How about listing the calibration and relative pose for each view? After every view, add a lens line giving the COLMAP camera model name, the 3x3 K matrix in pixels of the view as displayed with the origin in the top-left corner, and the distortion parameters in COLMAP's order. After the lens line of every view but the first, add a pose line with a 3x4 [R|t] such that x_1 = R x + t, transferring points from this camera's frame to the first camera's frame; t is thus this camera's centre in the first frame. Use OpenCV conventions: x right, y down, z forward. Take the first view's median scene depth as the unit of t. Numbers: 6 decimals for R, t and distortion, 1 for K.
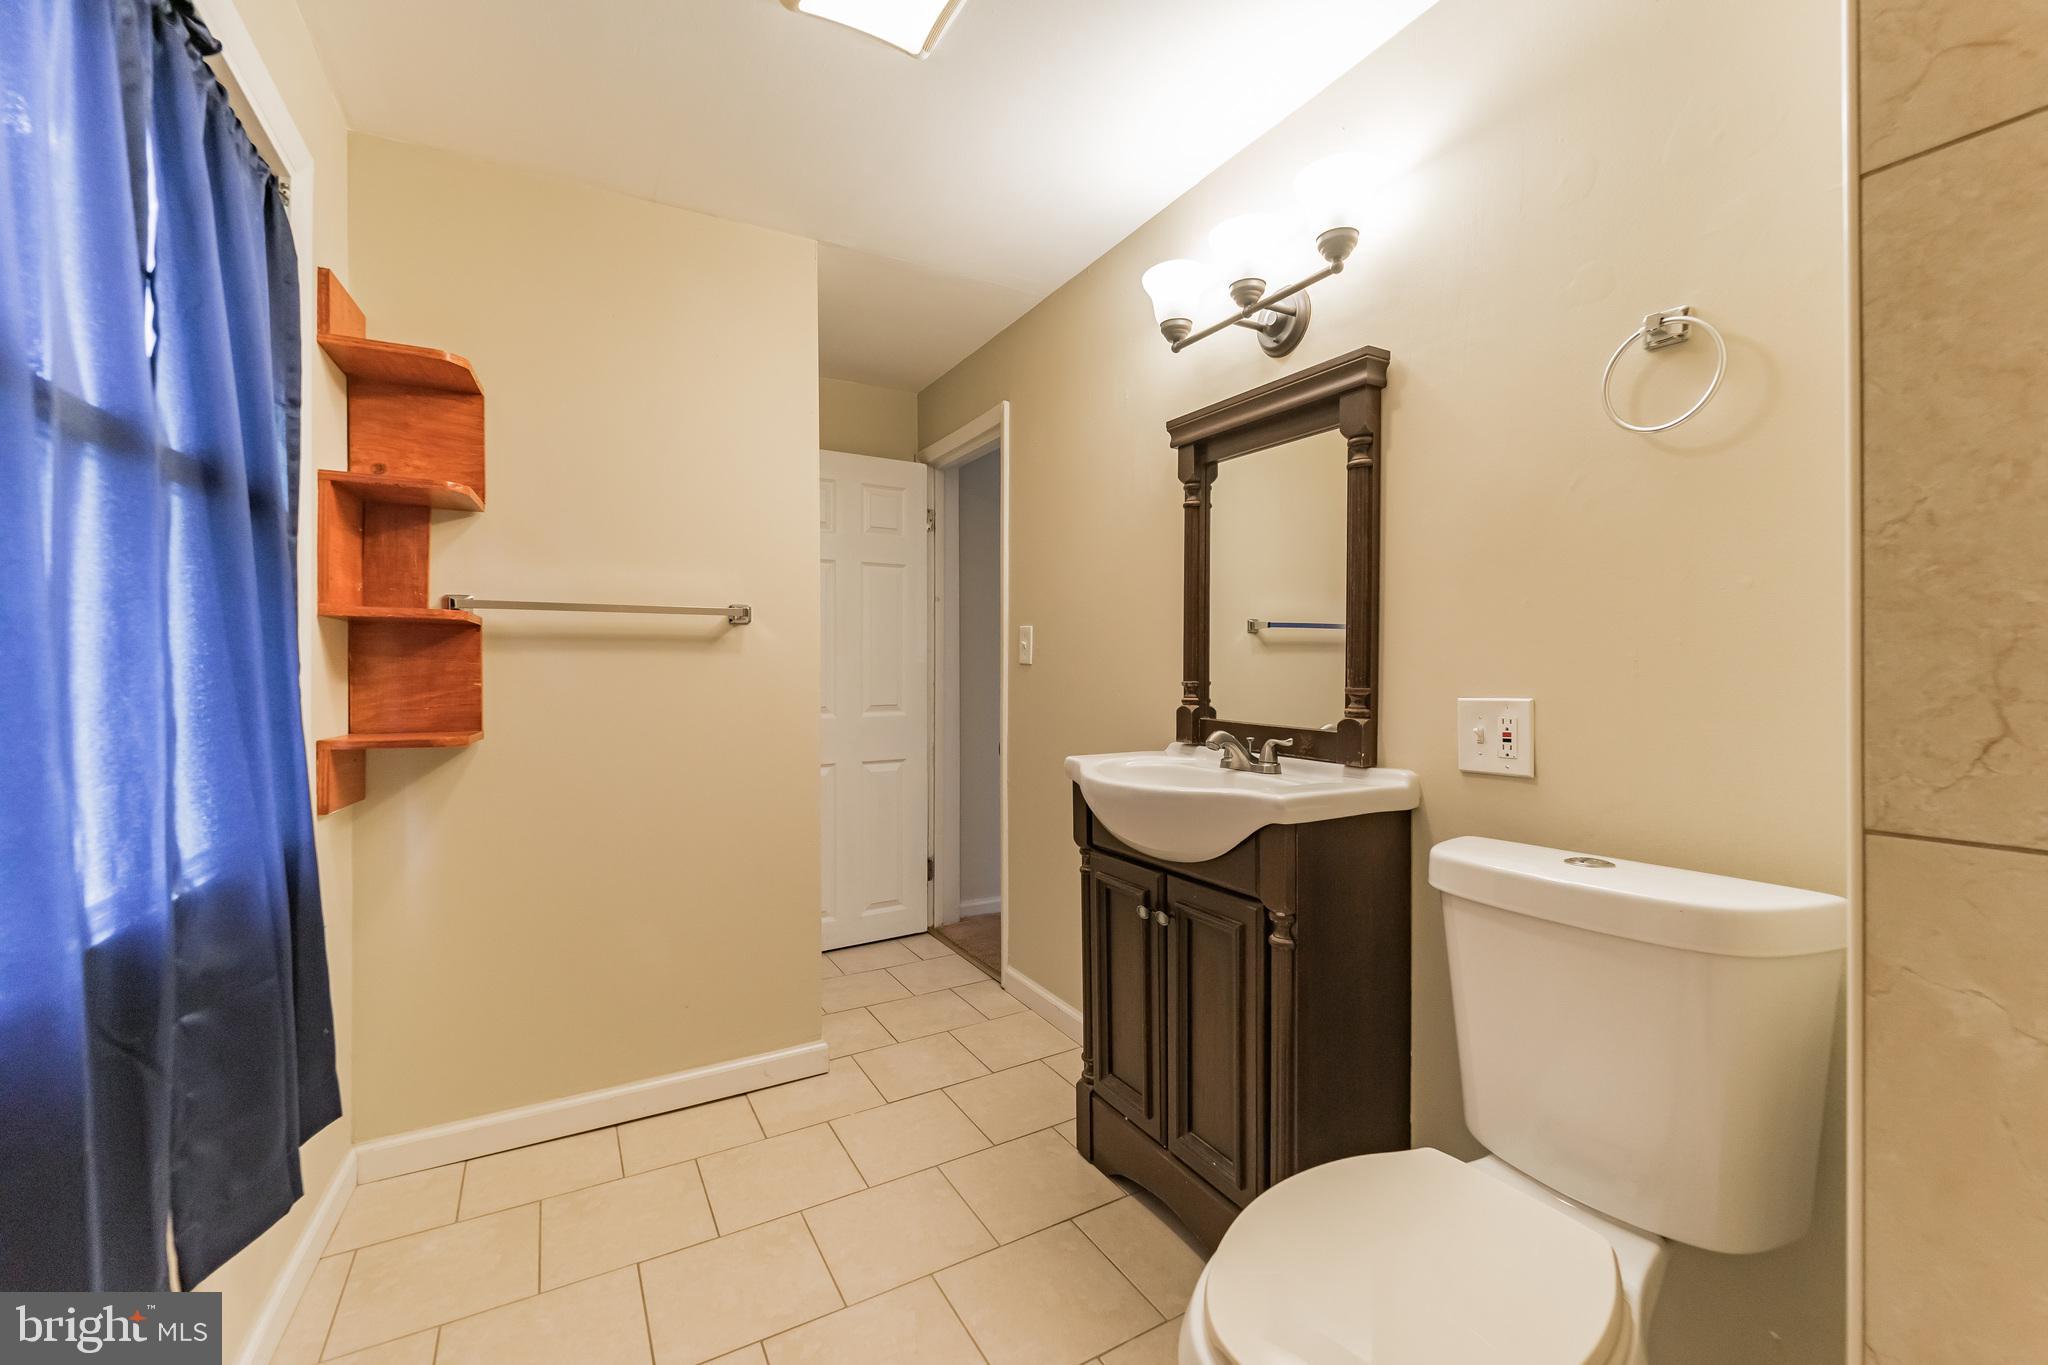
lens RADIAL K [[835.9, 0, 1020.9], [0, 835.9, 676.0], [0, 0, 1]] dist [-0.001315, -0.000555]
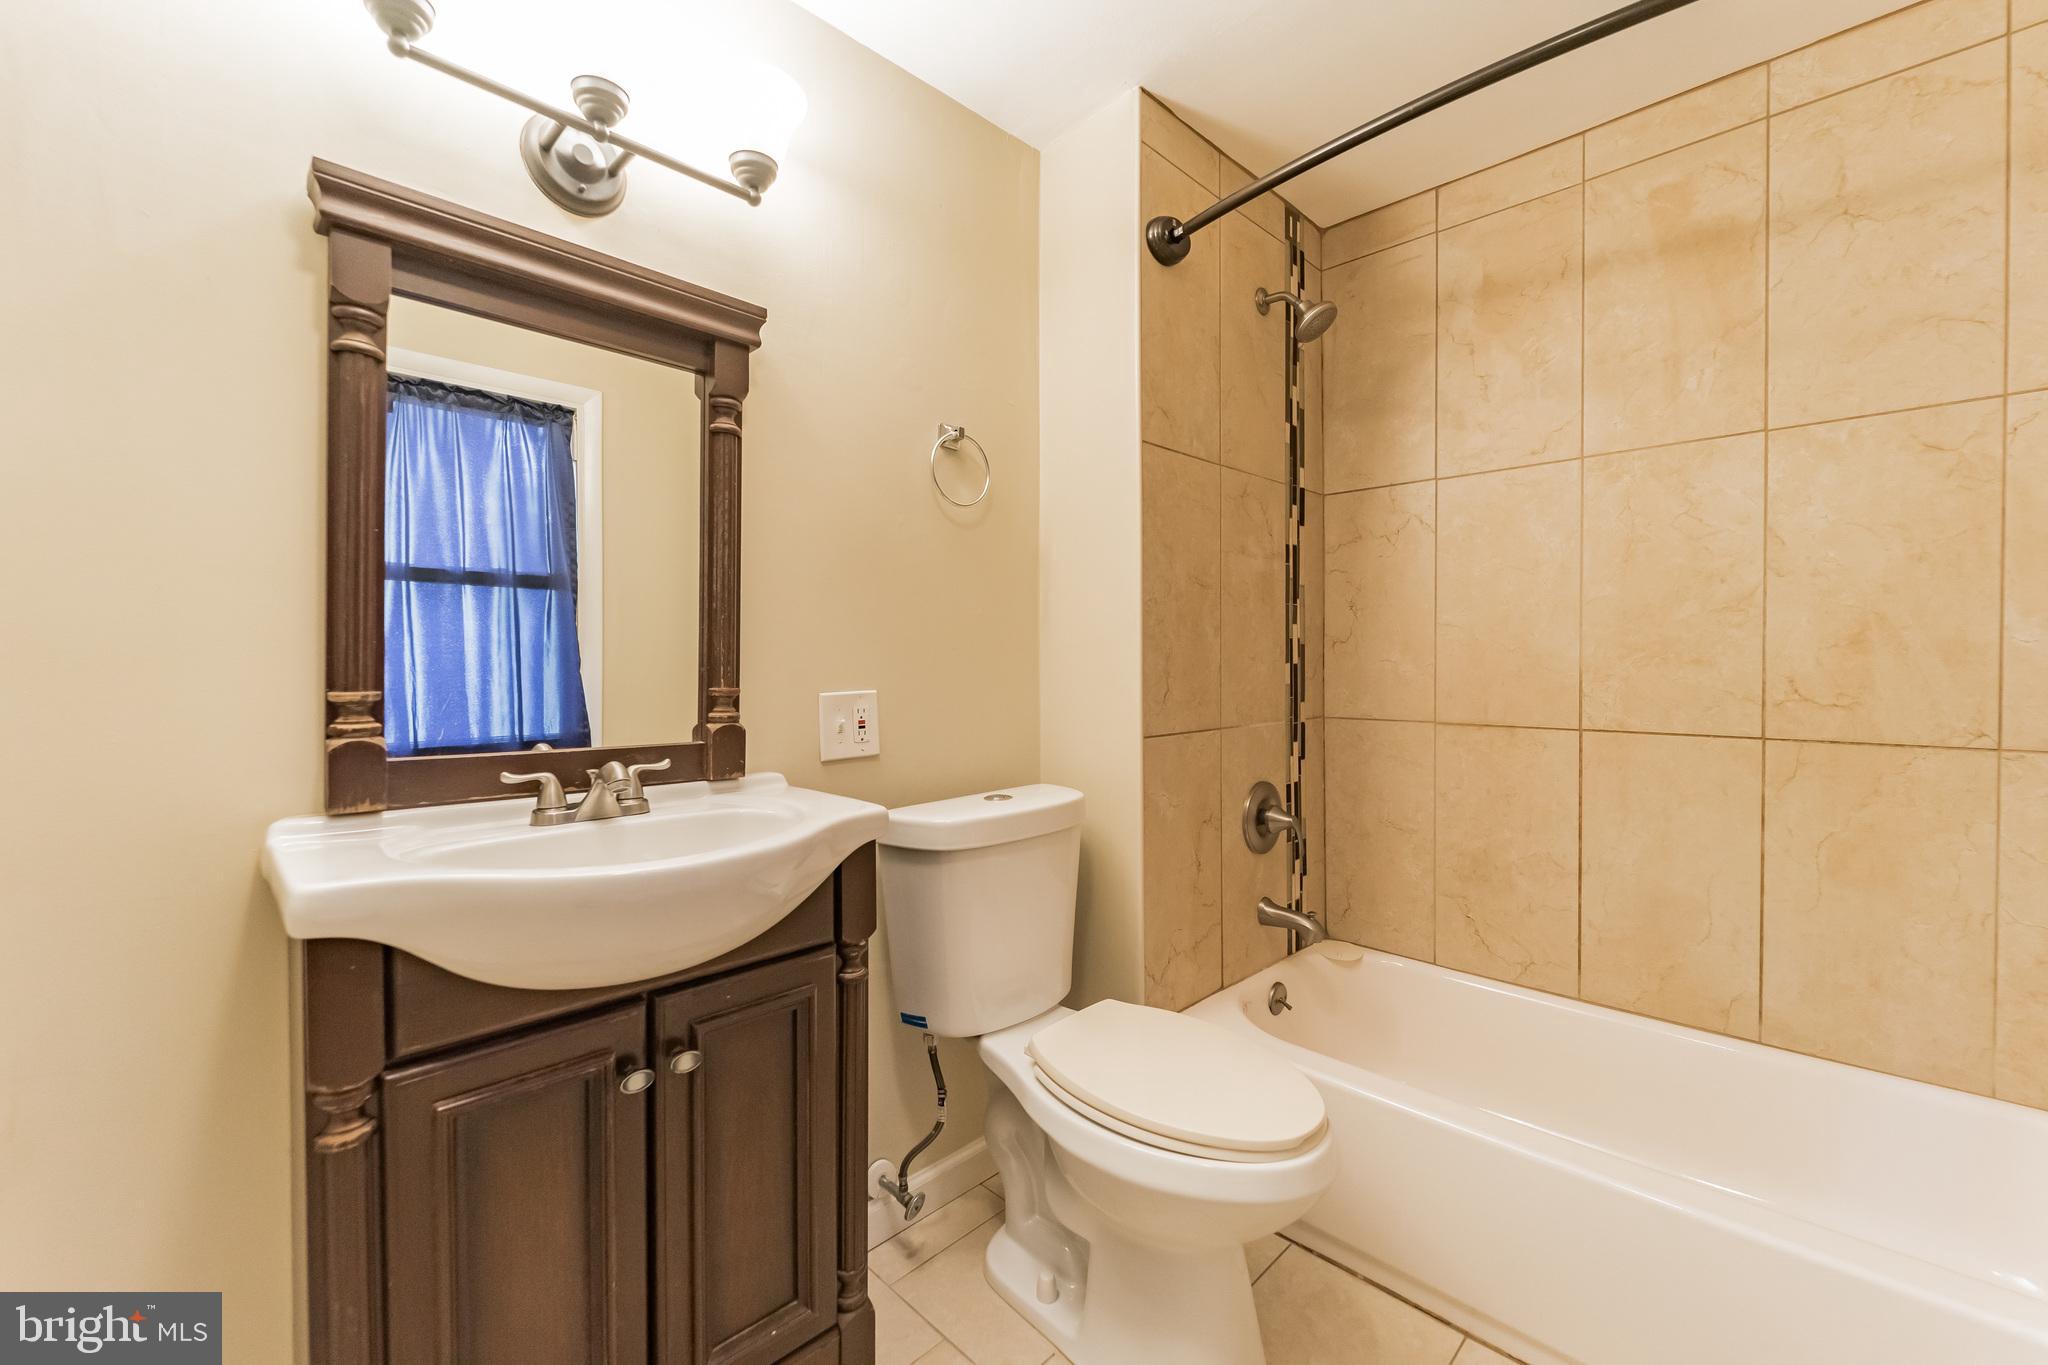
lens RADIAL K [[835.9, 0, 1017.9], [0, 835.9, 680.3], [0, 0, 1]] dist [-0.001315, -0.000555]
pose [[-0.266527, -0.018604, 0.963648, -0.566217], [0.011383, 0.999683, 0.022448, -0.011354], [-0.963760, 0.016952, -0.266231, 1.041318]]
